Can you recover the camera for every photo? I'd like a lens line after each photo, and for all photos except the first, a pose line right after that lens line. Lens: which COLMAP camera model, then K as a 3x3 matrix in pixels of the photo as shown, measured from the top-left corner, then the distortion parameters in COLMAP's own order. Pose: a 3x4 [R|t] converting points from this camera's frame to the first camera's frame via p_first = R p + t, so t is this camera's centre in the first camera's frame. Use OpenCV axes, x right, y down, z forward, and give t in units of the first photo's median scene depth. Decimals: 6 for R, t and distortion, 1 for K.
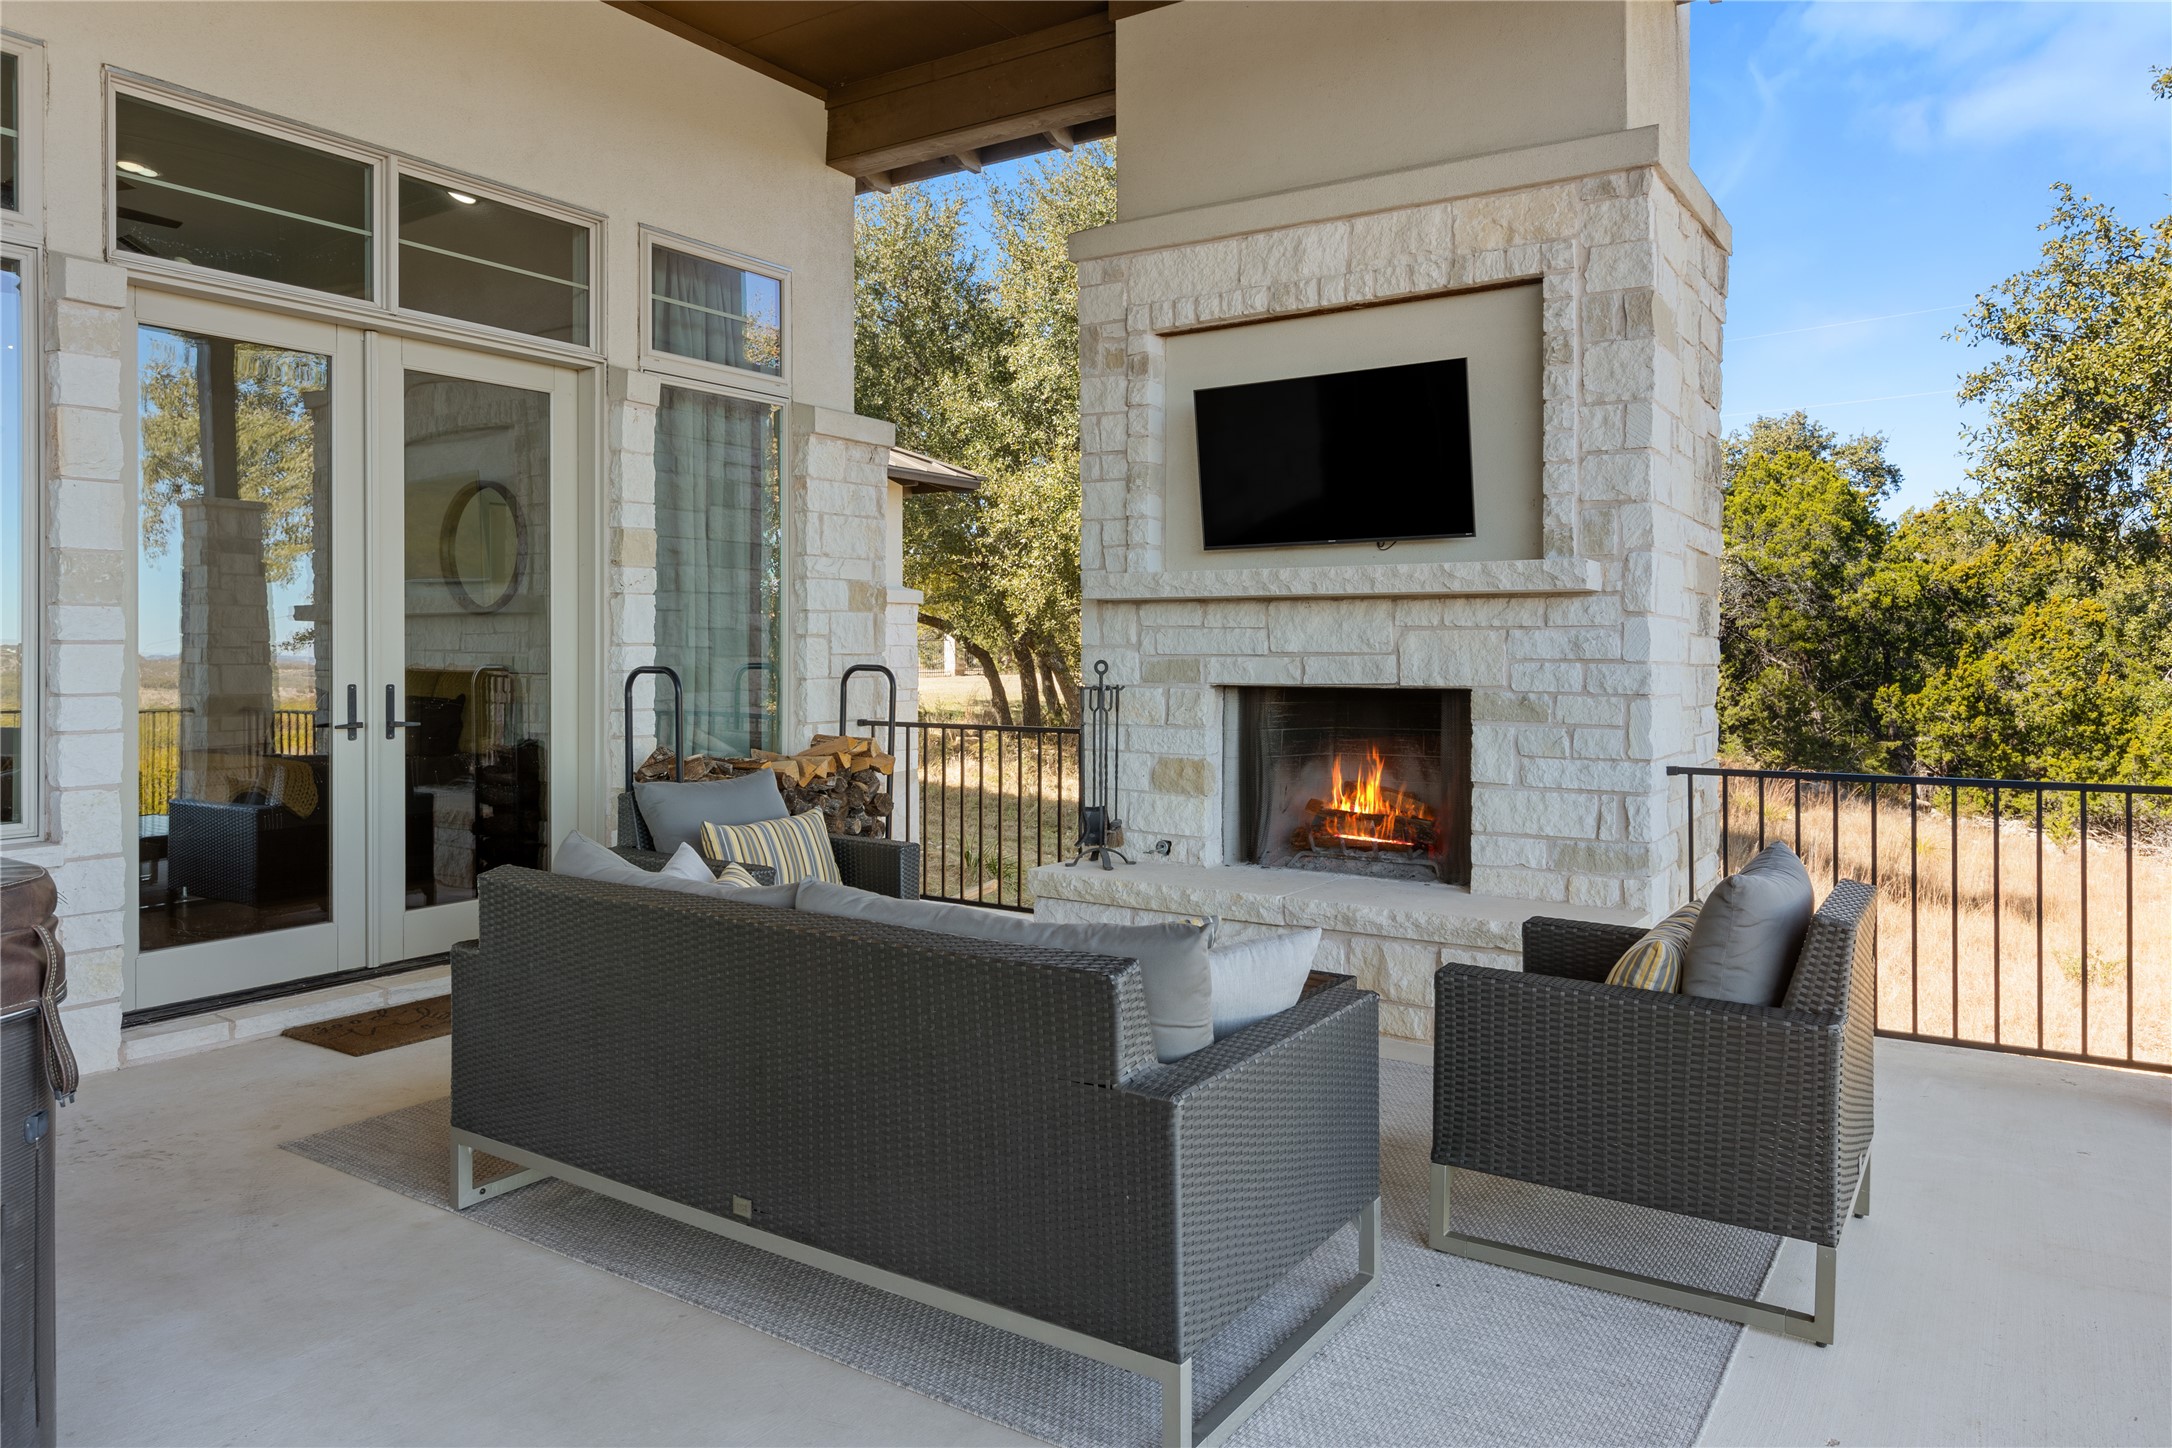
lens RADIAL K [[1415.1, 0, 1096.7], [0, 1415.1, 632.0], [0, 0, 1]] dist [-0.006921, -0.000415]
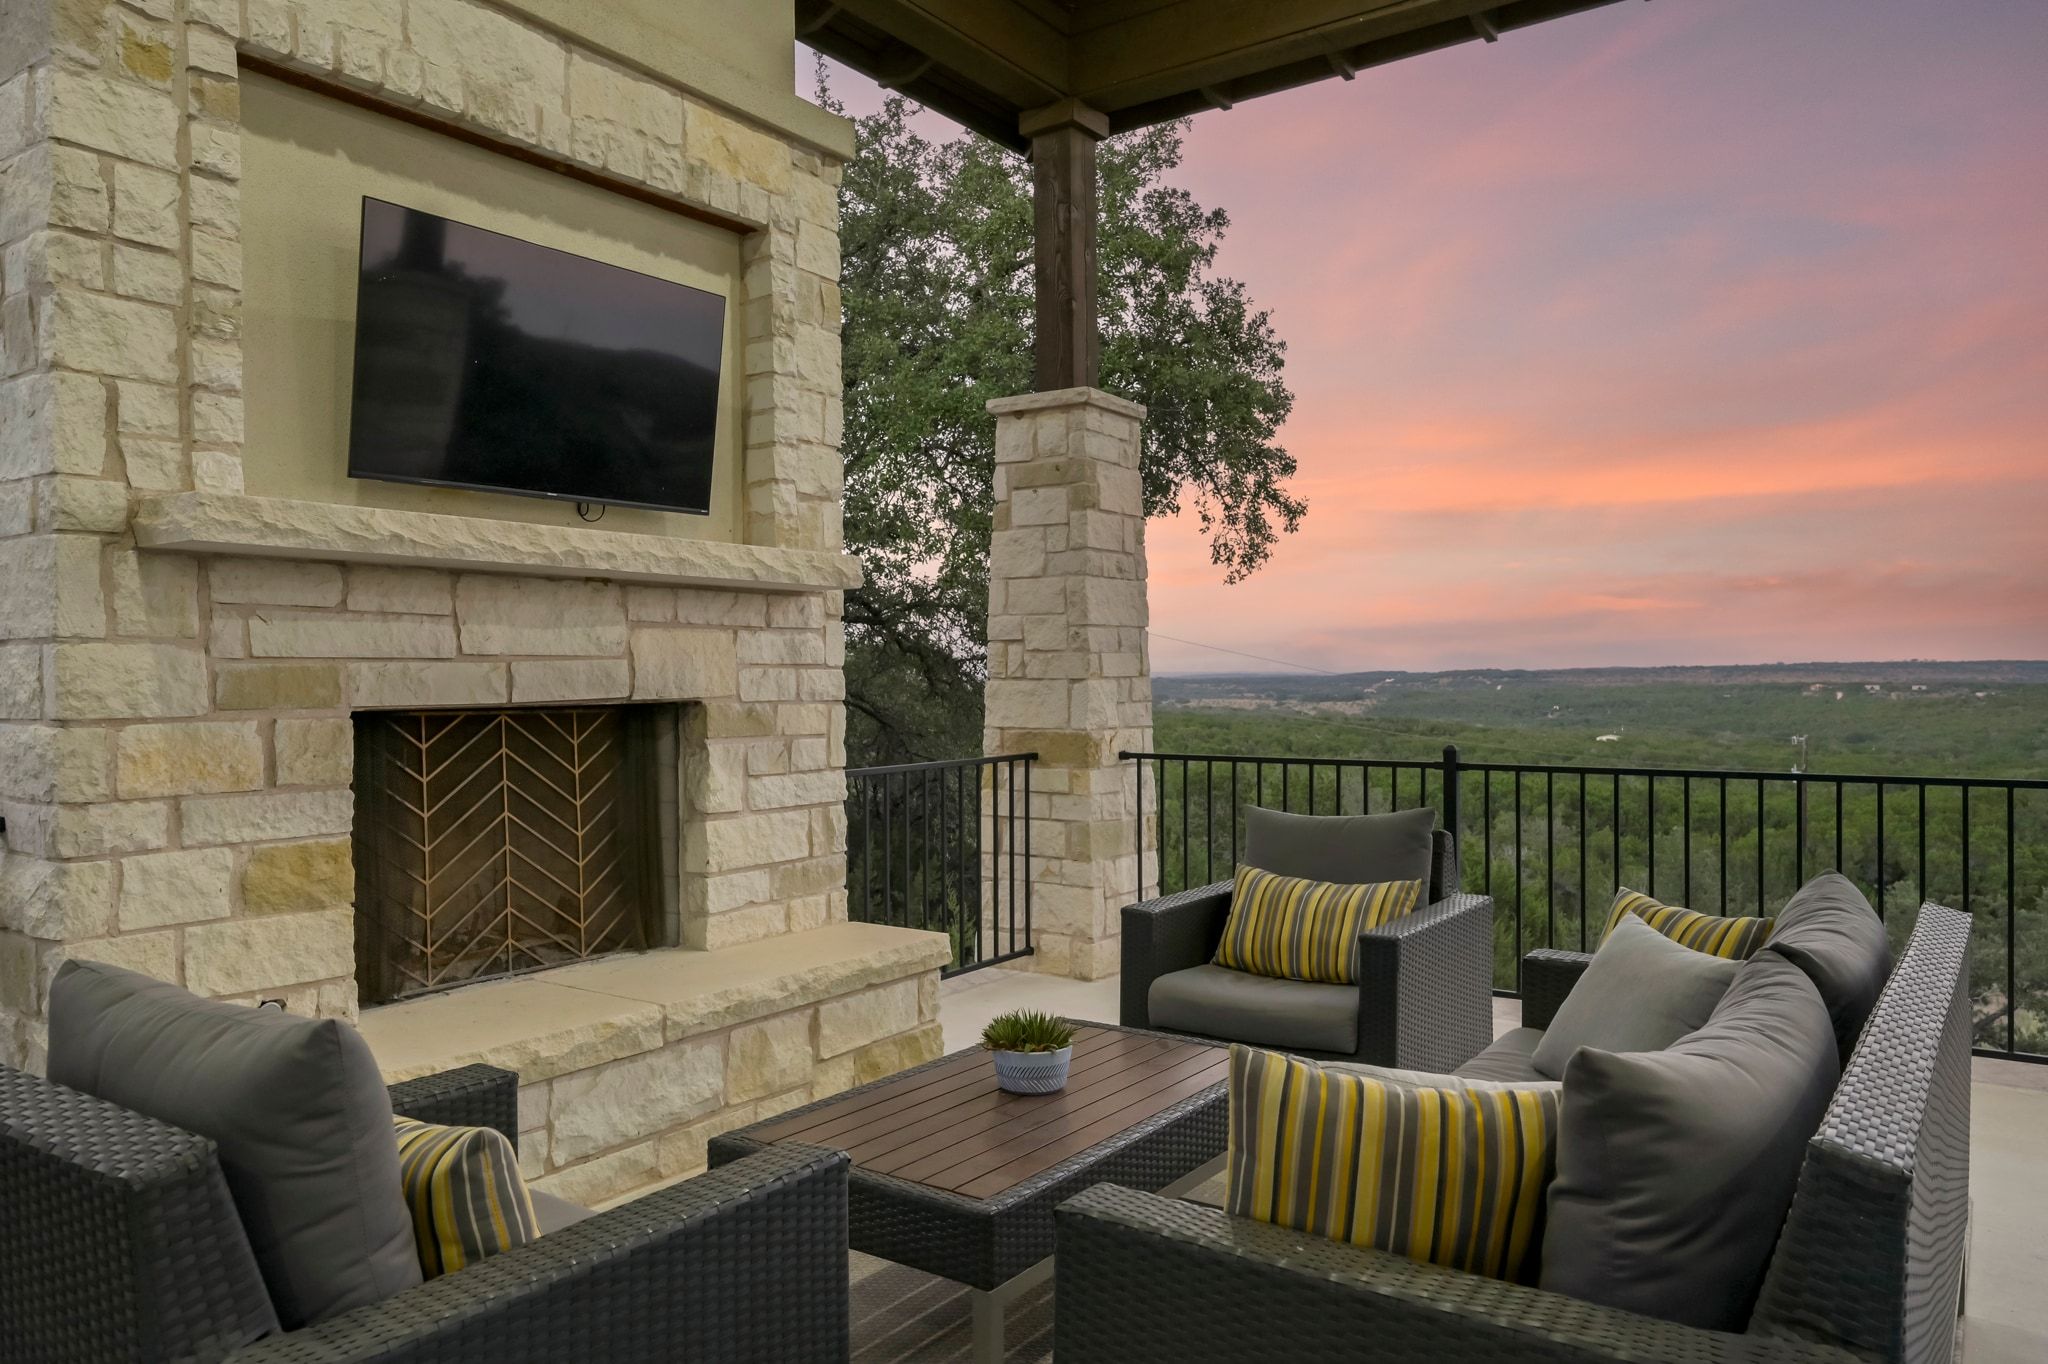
lens RADIAL K [[1421.2, 0, 1024.7], [0, 1421.2, 678.0], [0, 0, 1]] dist [0.000451, 0.001479]
pose [[0.024472, -0.003119, 0.999696, -0.544200], [-0.004589, 0.999984, 0.003233, 0.023078], [-0.999690, -0.004667, 0.024457, 0.779364]]
